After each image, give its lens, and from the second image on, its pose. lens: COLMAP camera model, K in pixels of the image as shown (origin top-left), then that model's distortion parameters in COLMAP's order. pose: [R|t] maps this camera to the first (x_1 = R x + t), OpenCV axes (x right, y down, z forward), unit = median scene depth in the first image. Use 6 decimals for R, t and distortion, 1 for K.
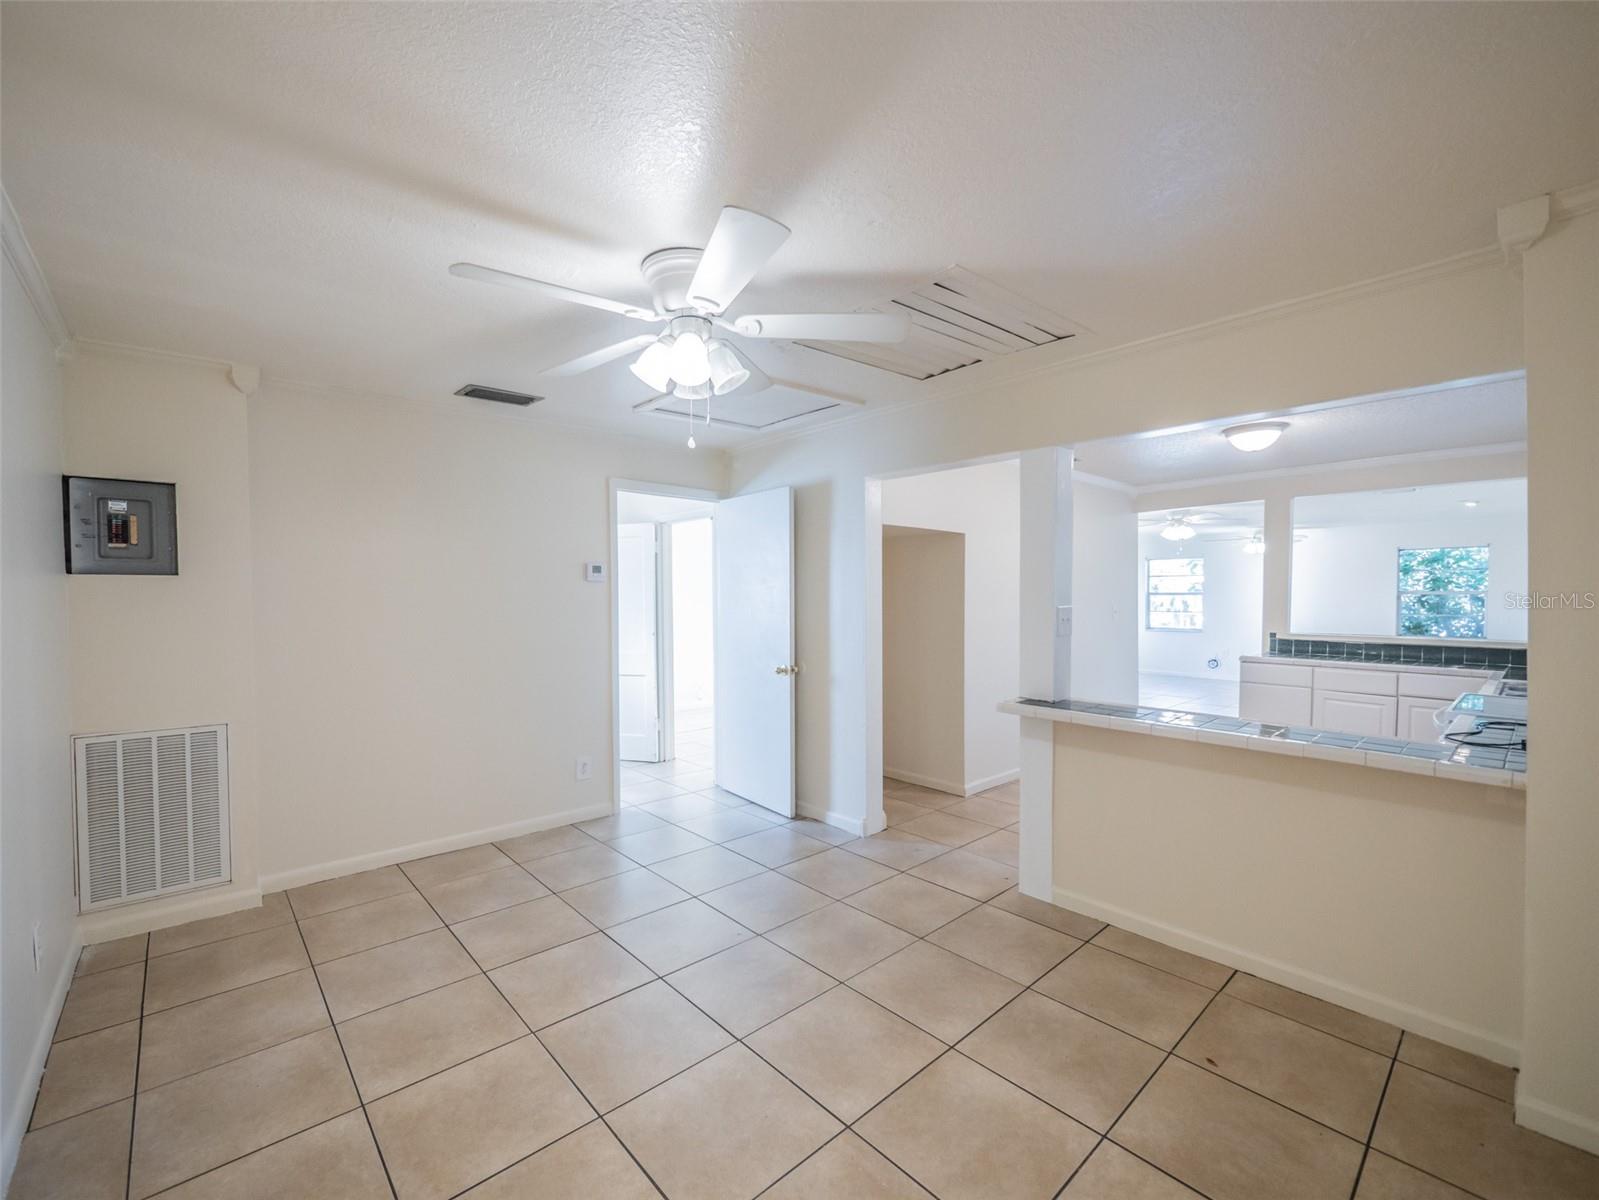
lens RADIAL K [[681.9, 0, 782.6], [0, 681.9, 612.3], [0, 0, 1]] dist [-0.005077, -0.001138]
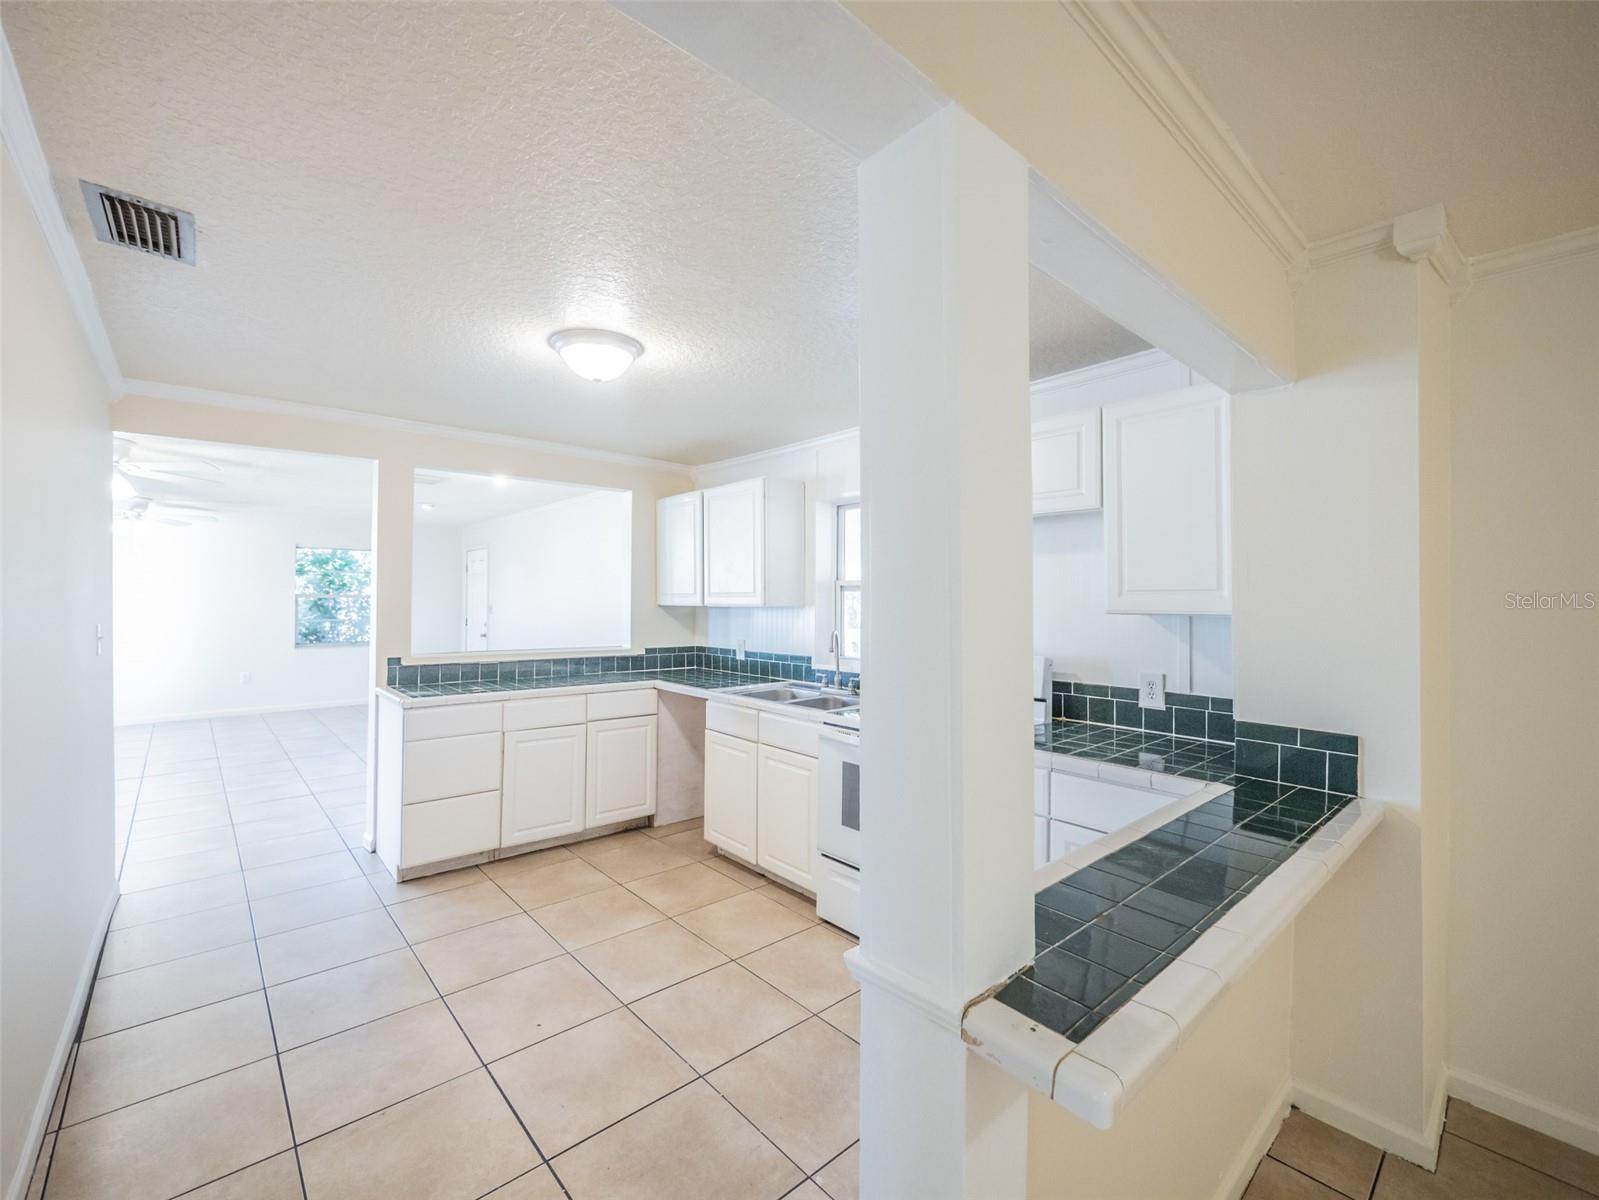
lens RADIAL K [[681.9, 0, 810.2], [0, 681.9, 588.5], [0, 0, 1]] dist [-0.005077, -0.001138]
pose [[-0.013864, 0.012105, 0.999831, 0.090207], [0.021505, 0.999699, -0.011806, -0.043924], [-0.999673, 0.021338, -0.014120, 1.163807]]
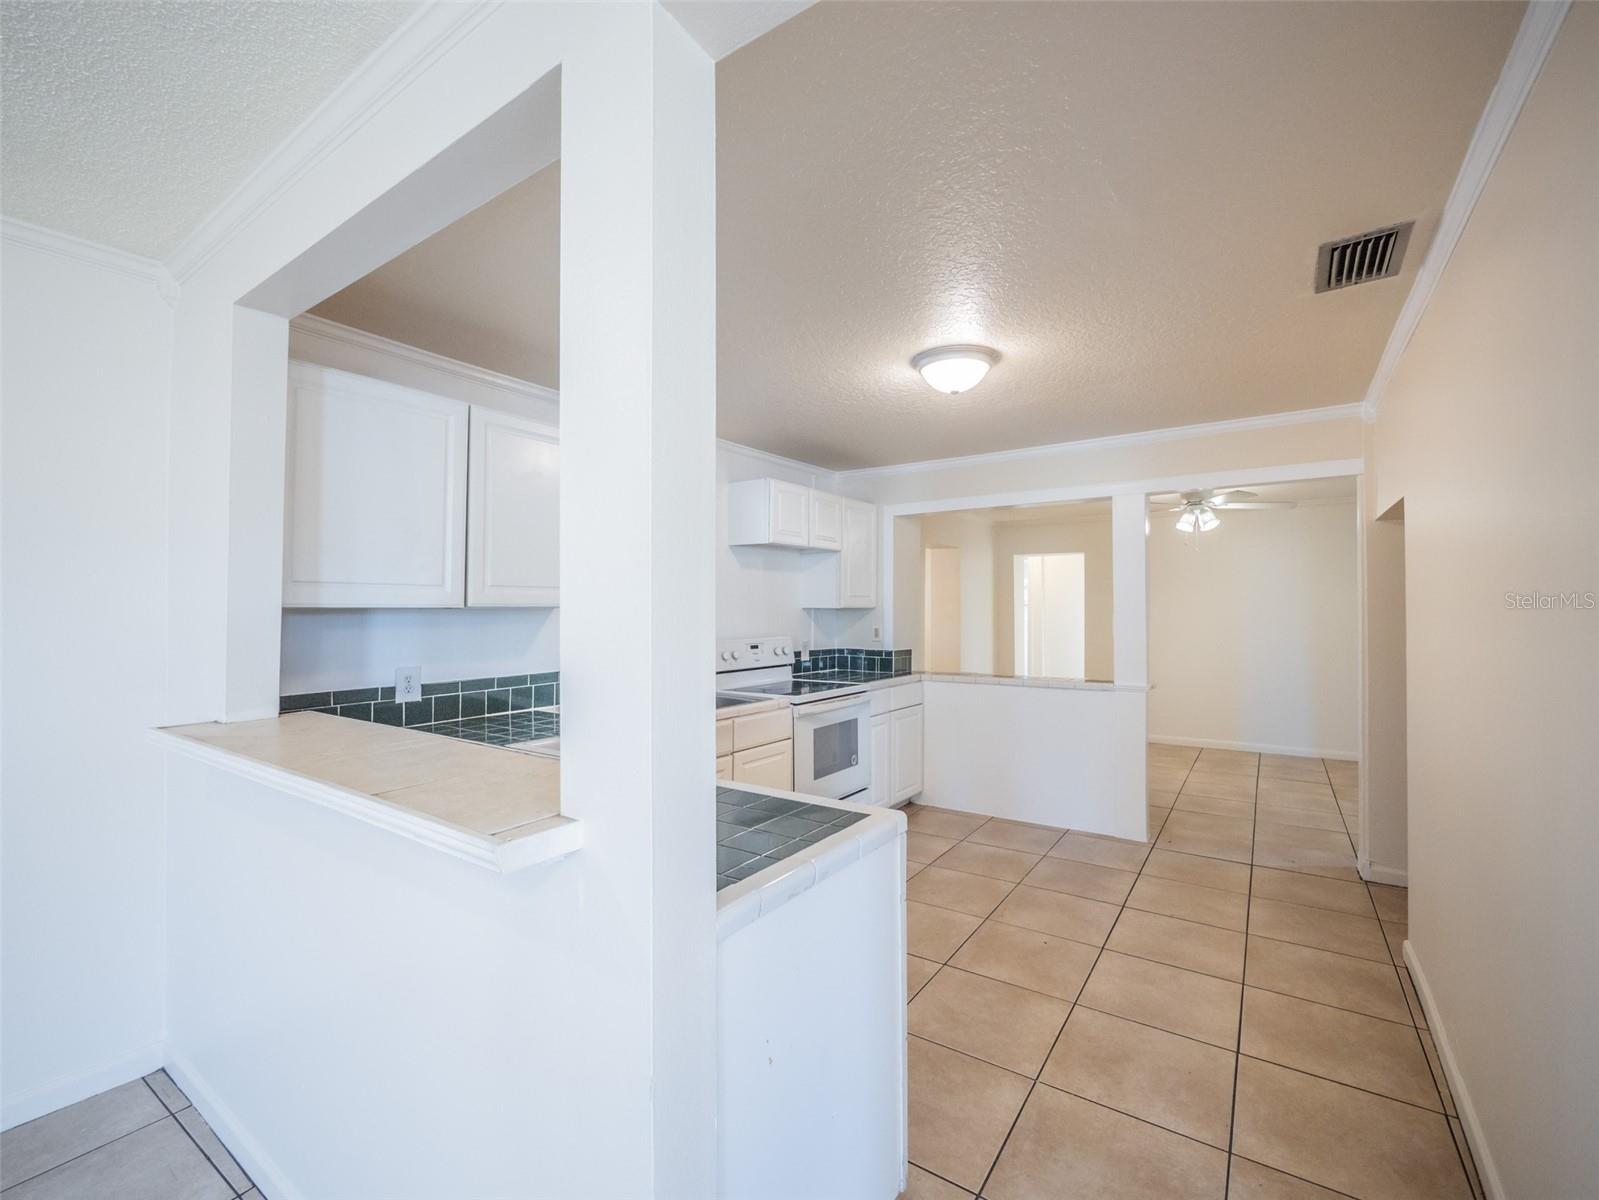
lens RADIAL K [[681.9, 0, 747.6], [0, 681.9, 605.4], [0, 0, 1]] dist [-0.005077, -0.001138]
pose [[-0.983784, -0.009198, -0.179122, 1.448358], [-0.013990, 0.999577, 0.025503, -0.058995], [0.178811, 0.027596, -0.983496, 2.318402]]
